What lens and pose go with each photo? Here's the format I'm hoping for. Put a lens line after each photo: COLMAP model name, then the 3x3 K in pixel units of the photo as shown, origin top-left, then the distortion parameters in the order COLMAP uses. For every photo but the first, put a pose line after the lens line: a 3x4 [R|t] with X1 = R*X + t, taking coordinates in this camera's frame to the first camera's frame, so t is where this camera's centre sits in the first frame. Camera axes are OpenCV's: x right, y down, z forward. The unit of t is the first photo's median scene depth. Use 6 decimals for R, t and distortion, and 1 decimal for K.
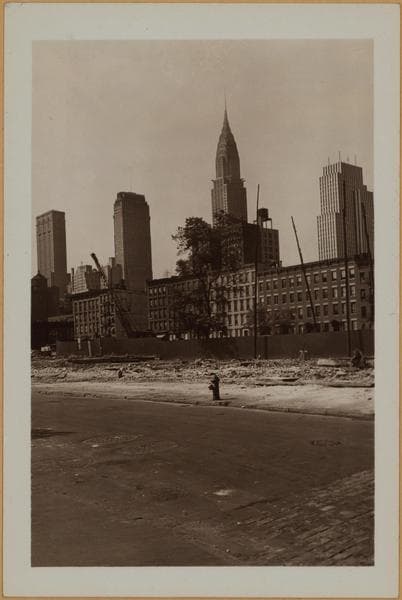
lens RADIAL K [[704.9, 0, 210.0], [0, 704.9, 303.9], [0, 0, 1]] dist [0.071736, 0.000000]
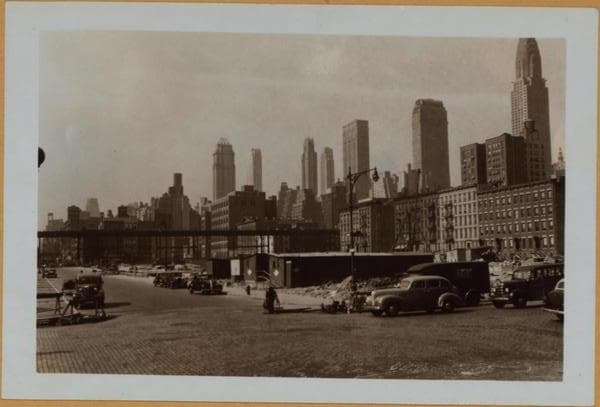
lens RADIAL K [[723.5, 0, 306.7], [0, 723.5, 187.8], [0, 0, 1]] dist [0.063544, 0.000000]
pose [[0.950600, -0.014772, -0.310066, 0.145425], [0.008377, 0.999724, -0.021946, -0.024288], [0.310305, 0.018265, 0.950462, -0.179310]]
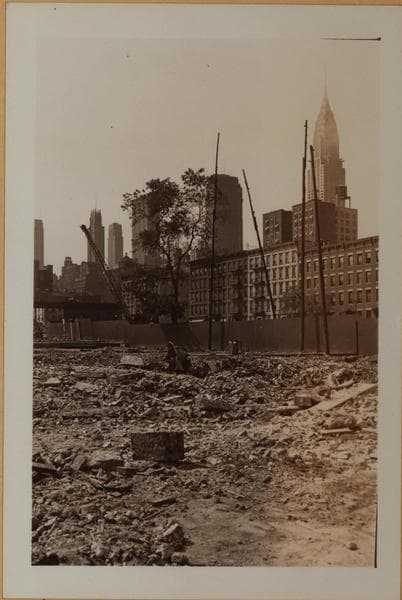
lens RADIAL K [[706.5, 0, 197.2], [0, 706.5, 302.7], [0, 0, 1]] dist [0.048223, 0.000000]
pose [[0.984531, 0.025809, -0.173298, 0.083751], [-0.022652, 0.999540, 0.020174, 0.003496], [0.173738, -0.015936, 0.984663, 0.088942]]
